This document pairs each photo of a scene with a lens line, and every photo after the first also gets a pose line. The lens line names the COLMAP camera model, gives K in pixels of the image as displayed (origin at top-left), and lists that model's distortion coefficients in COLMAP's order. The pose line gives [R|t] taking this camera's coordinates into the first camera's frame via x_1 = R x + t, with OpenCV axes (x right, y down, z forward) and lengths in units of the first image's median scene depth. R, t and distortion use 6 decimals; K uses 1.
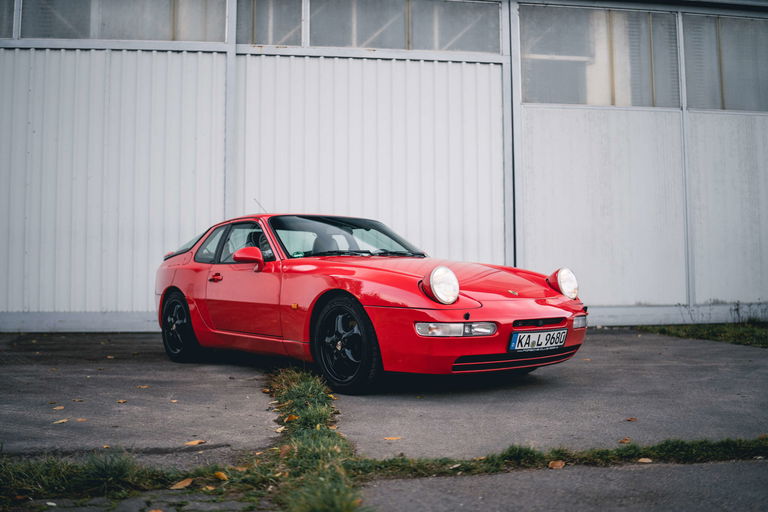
lens RADIAL K [[800.6, 0, 384.0], [0, 800.6, 256.0], [0, 0, 1]] dist [-0.103452, 0.027344]
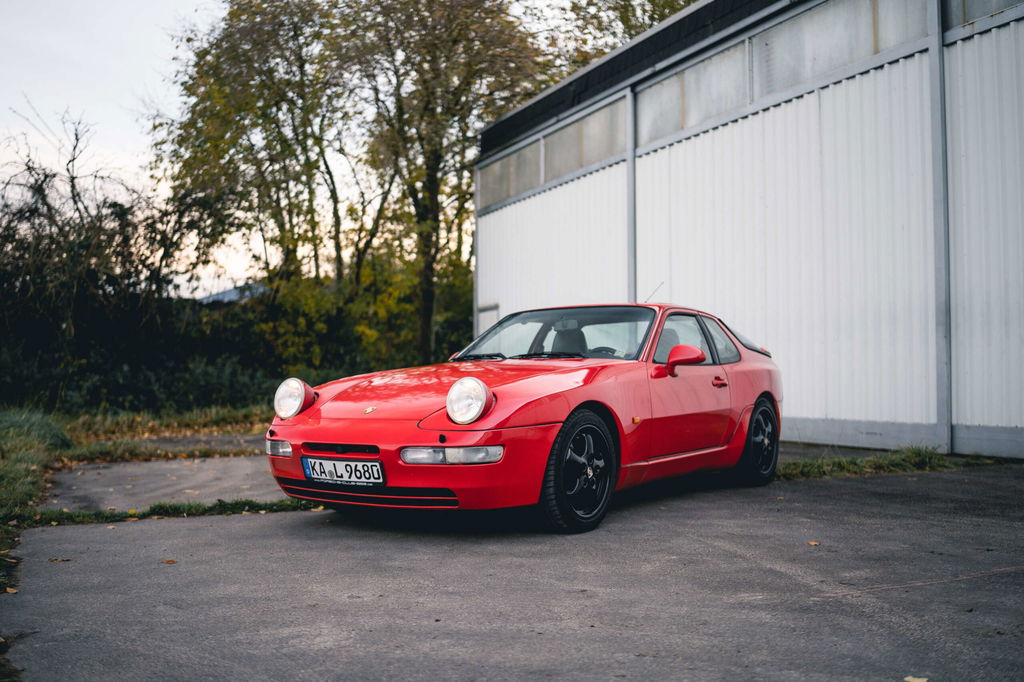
lens RADIAL K [[1067.4, 0, 512.0], [0, 1067.4, 341.0], [0, 0, 1]] dist [-0.103452, 0.027344]
pose [[0.253308, -0.028193, -0.966975, 1.227248], [0.037289, 0.999117, -0.019362, 0.002630], [0.966667, -0.031153, 0.254135, 0.867838]]
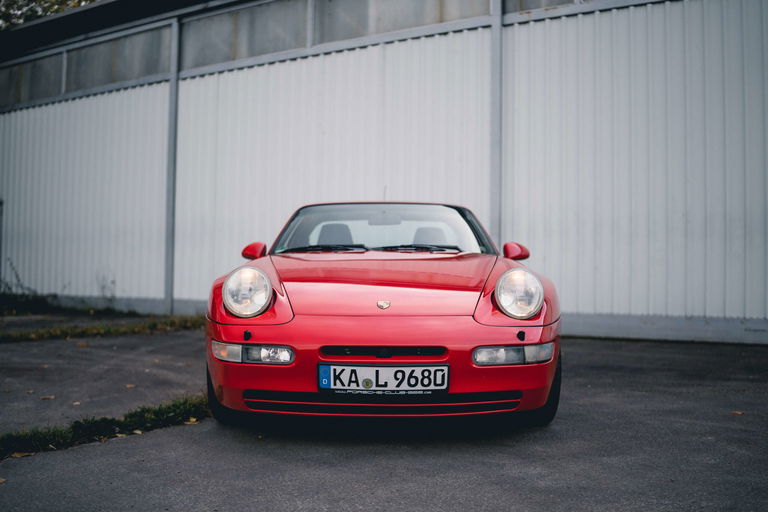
lens RADIAL K [[781.3, 0, 384.0], [0, 781.3, 256.0], [0, 0, 1]] dist [-0.085494, -0.008508]
pose [[0.767607, -0.000571, -0.640921, 0.591204], [0.009855, 0.999892, 0.010912, -0.003527], [0.640845, -0.014693, 0.767530, 0.485335]]
